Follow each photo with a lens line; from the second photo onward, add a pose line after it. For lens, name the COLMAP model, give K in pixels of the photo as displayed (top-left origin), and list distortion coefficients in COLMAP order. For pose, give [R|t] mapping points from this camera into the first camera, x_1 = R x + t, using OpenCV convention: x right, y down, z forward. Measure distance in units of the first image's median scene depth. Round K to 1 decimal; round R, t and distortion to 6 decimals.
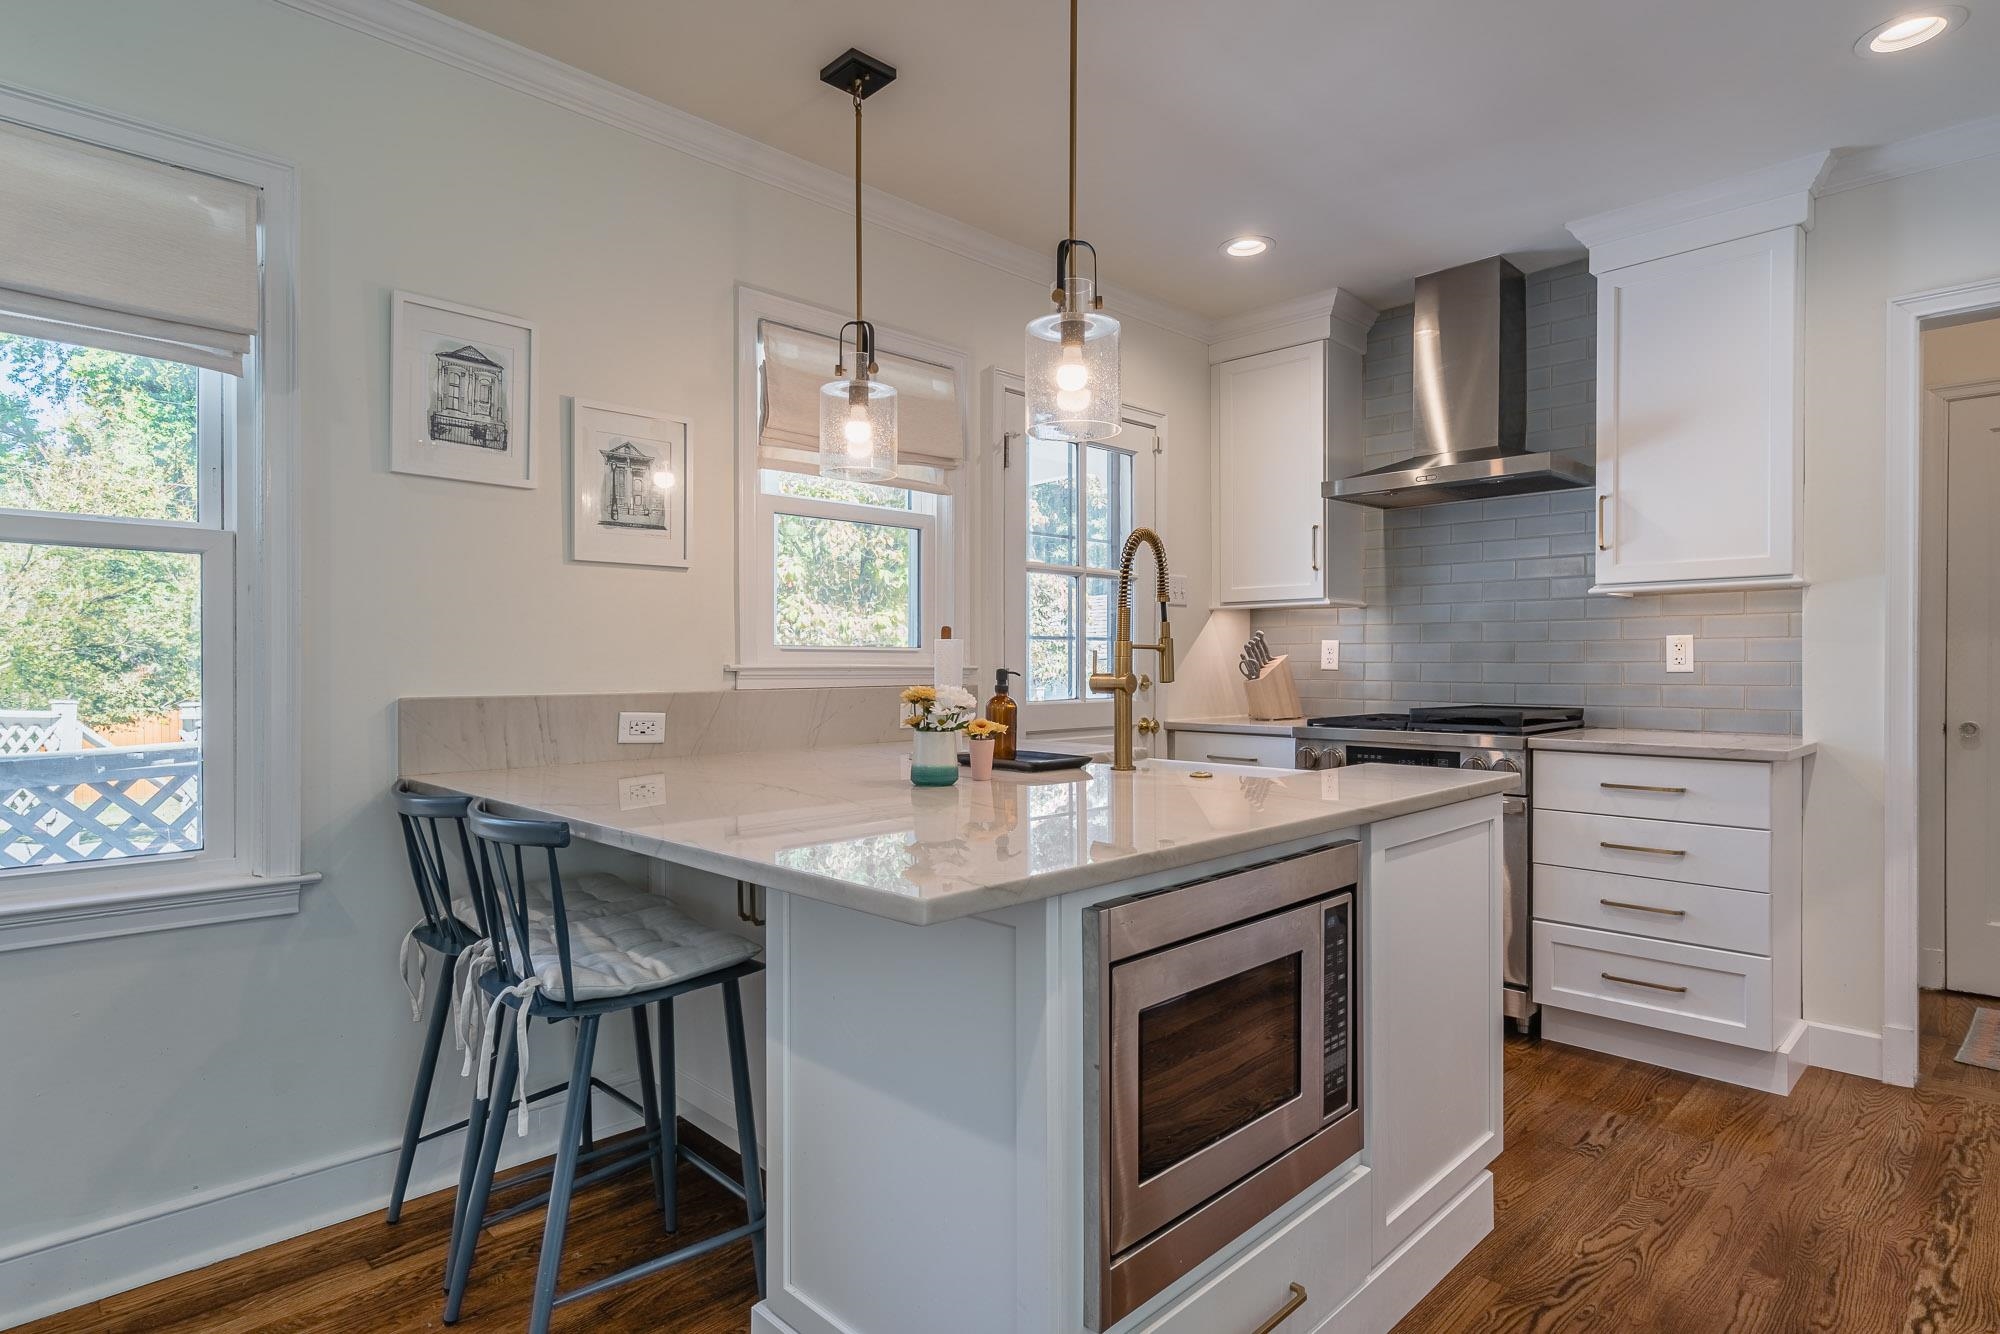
lens RADIAL K [[1065.1, 0, 990.4], [0, 1065.1, 673.9], [0, 0, 1]] dist [0.003533, -0.000898]
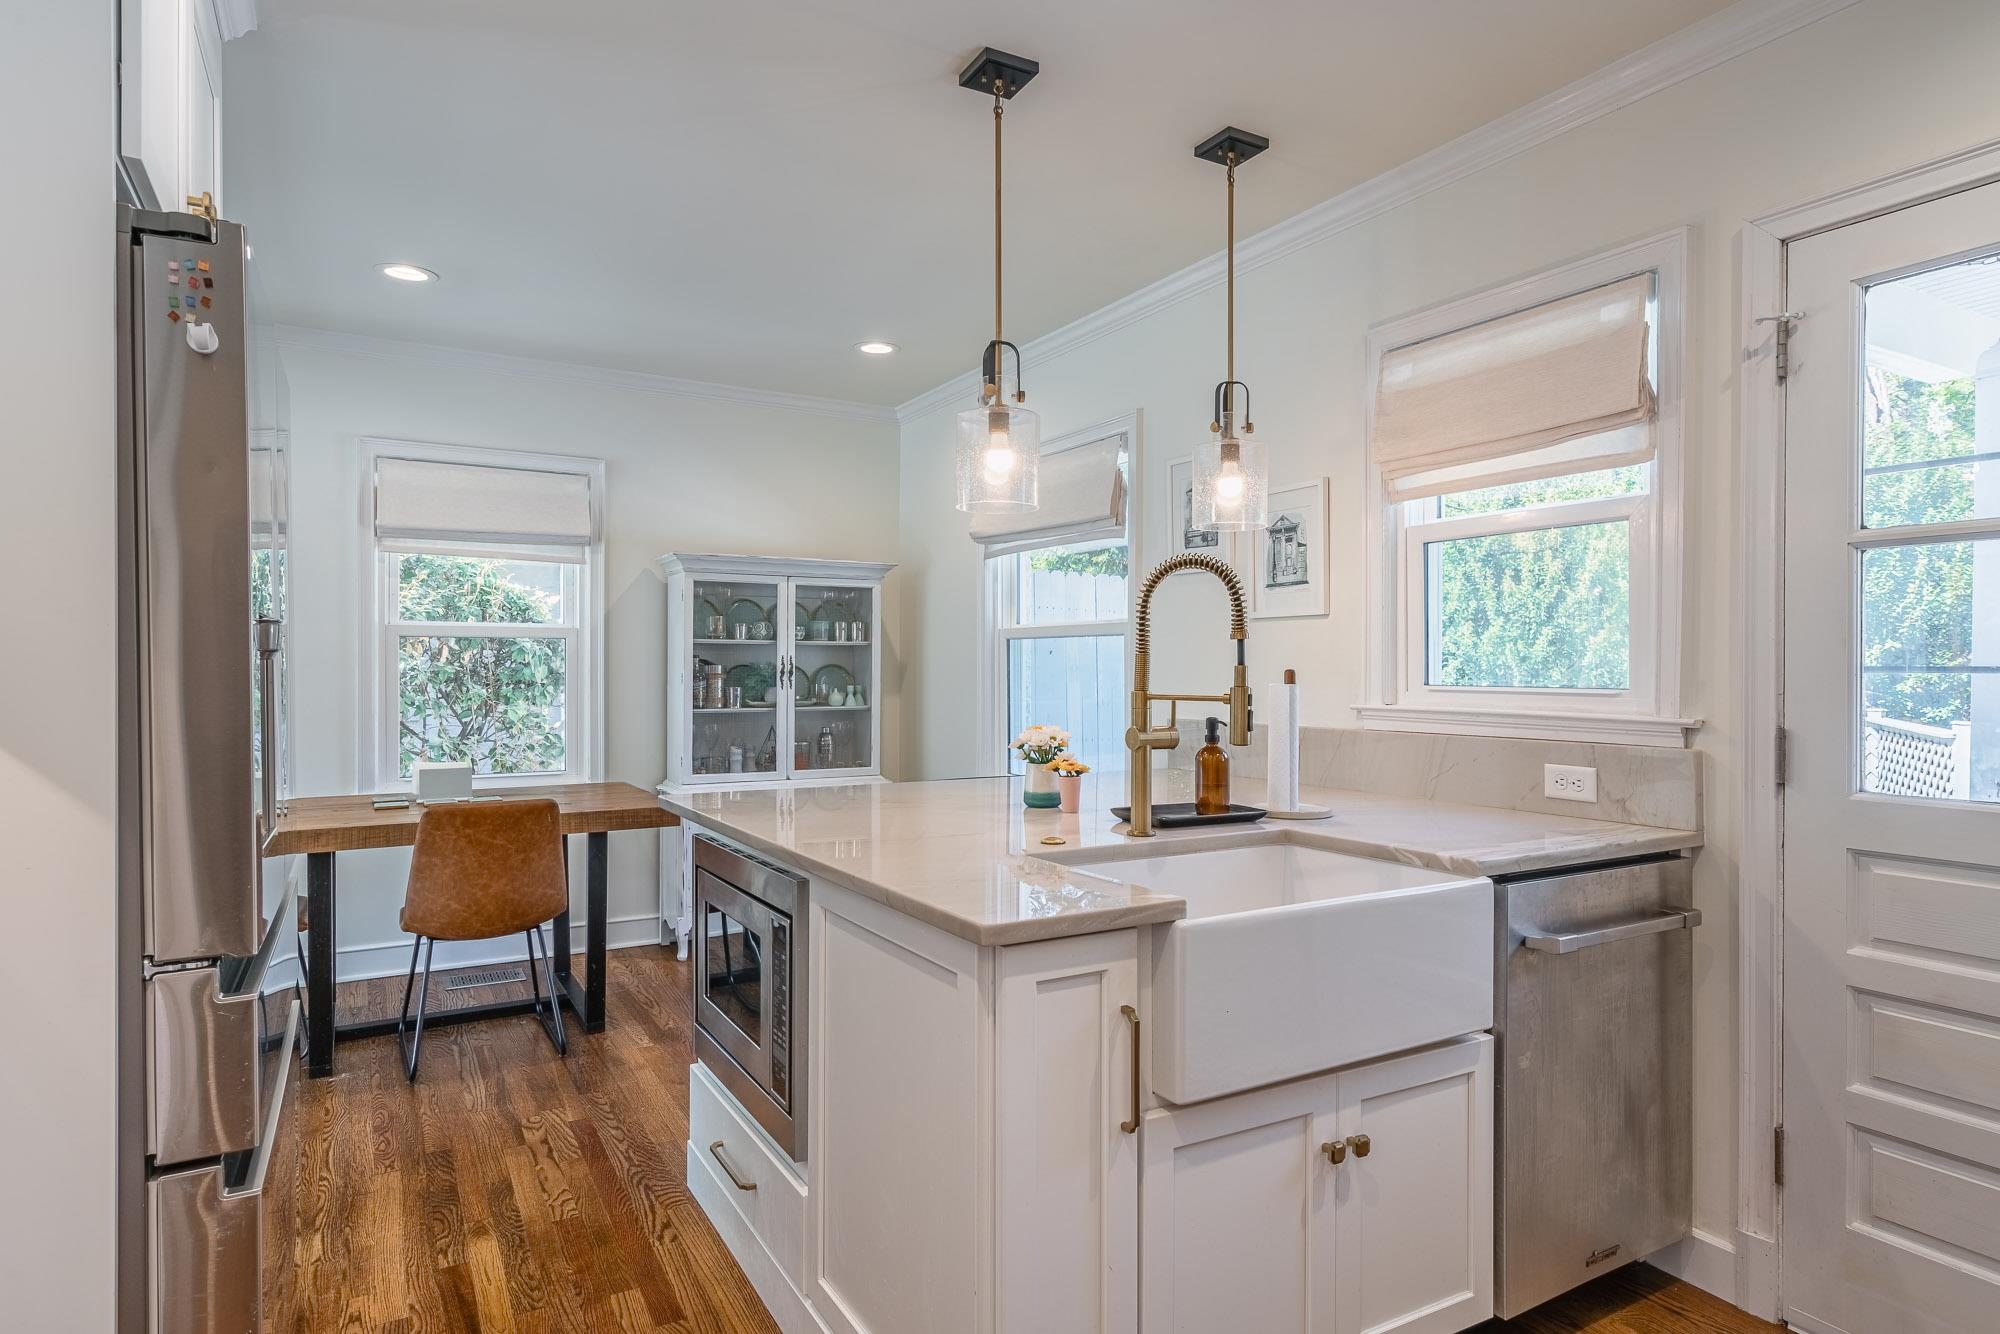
lens RADIAL K [[1128.9, 0, 1007.5], [0, 1128.9, 674.6], [0, 0, 1]] dist [-0.003358, -0.000731]
pose [[-0.251596, 0.005734, -0.967815, 1.122803], [-0.011875, 0.999889, 0.009011, -0.054610], [0.967760, 0.013760, -0.251500, 1.192548]]
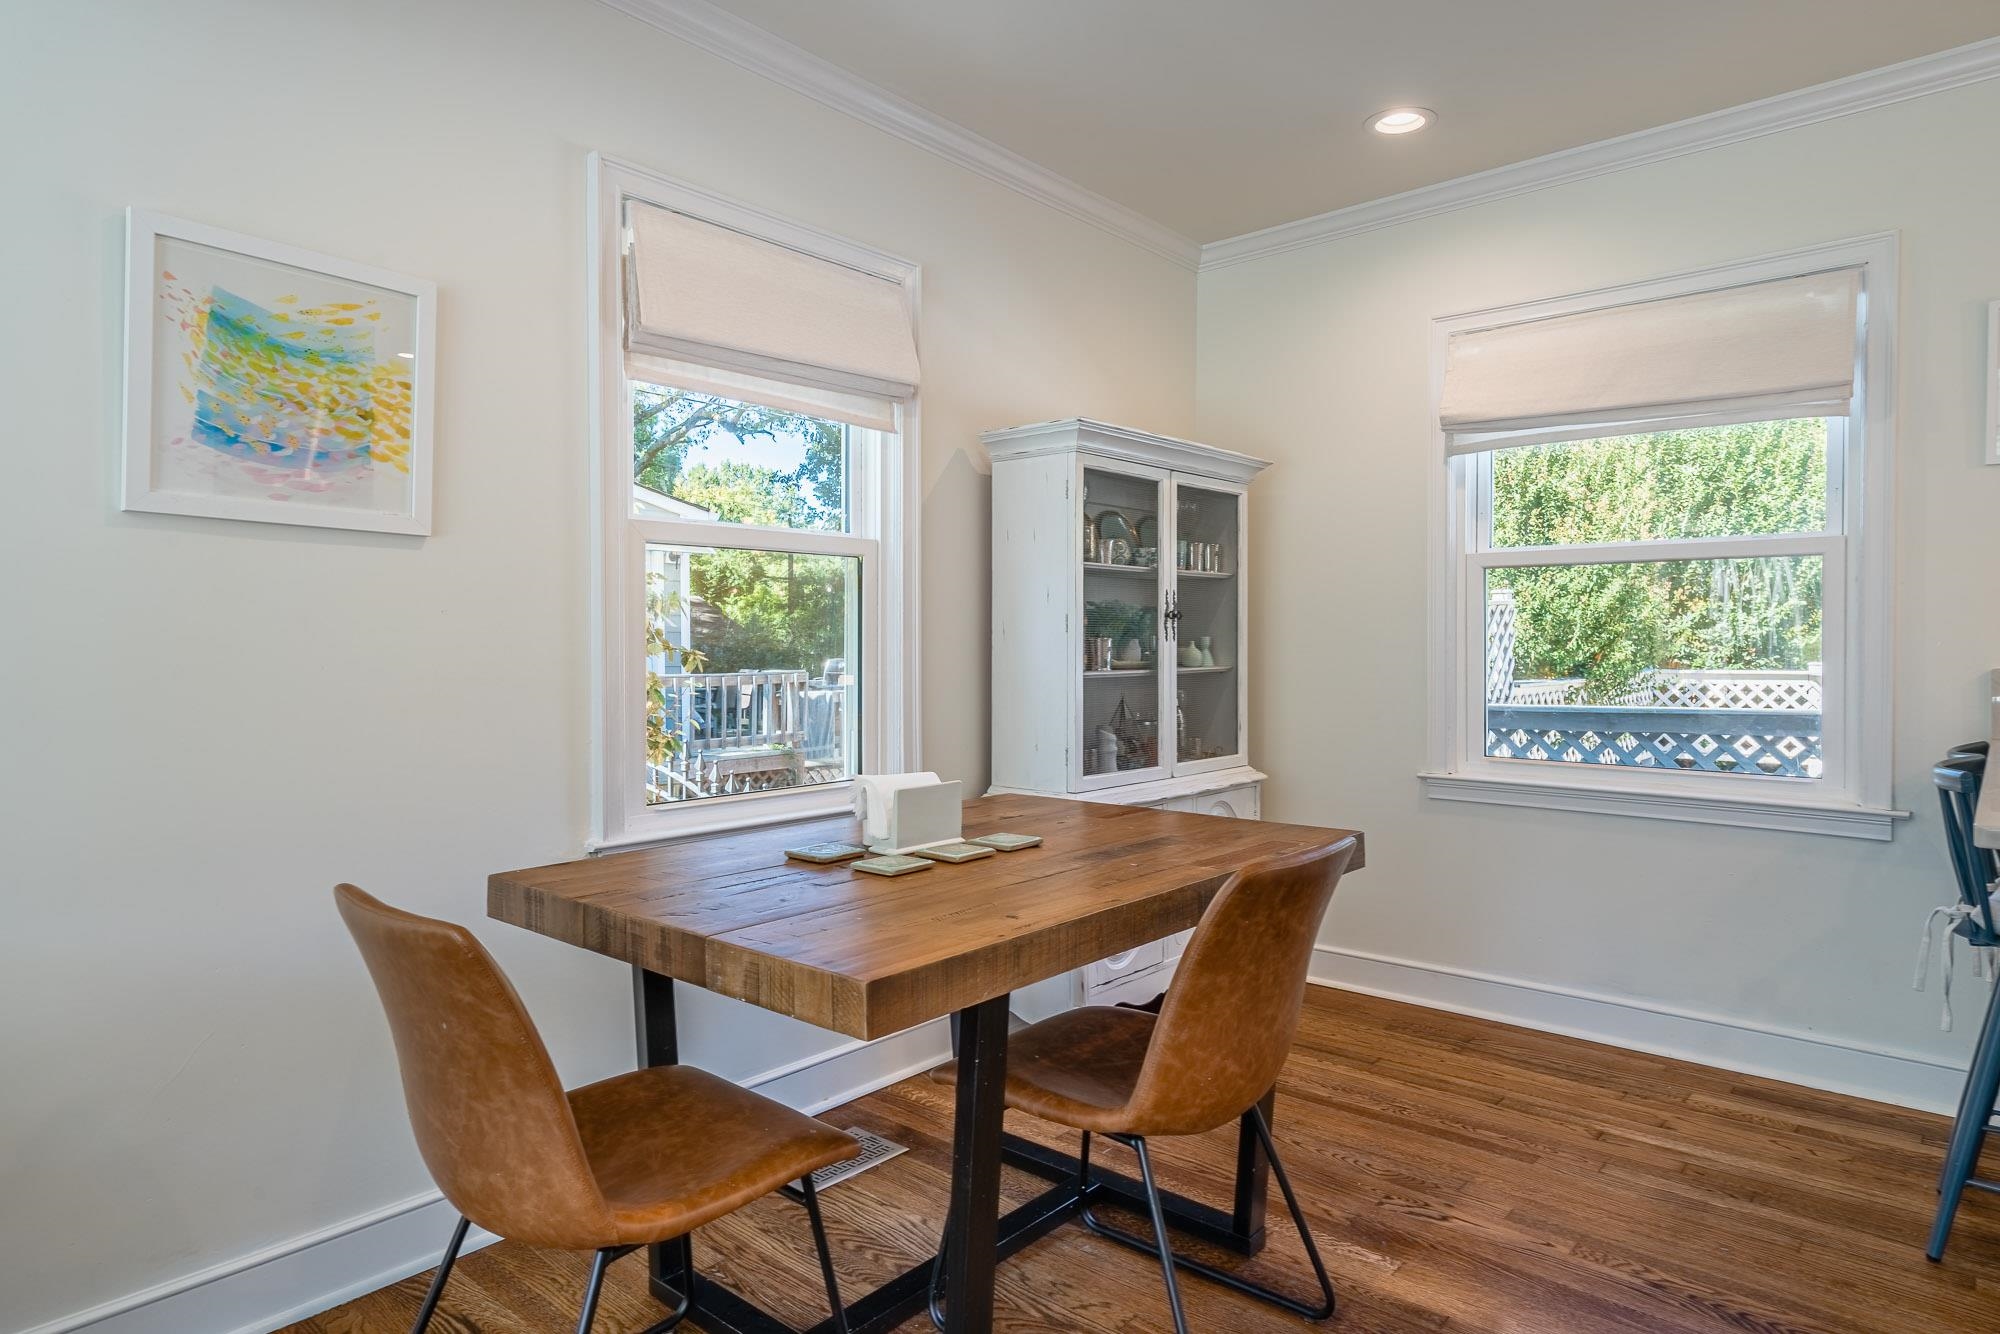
lens RADIAL K [[1175.4, 0, 985.7], [0, 1175.4, 647.1], [0, 0, 1]] dist [0.004536, 0.001426]
pose [[0.071836, 0.005946, -0.997399, 0.594659], [-0.006802, 0.999962, 0.005471, 0.000388], [0.997393, 0.006391, 0.071874, -0.130385]]
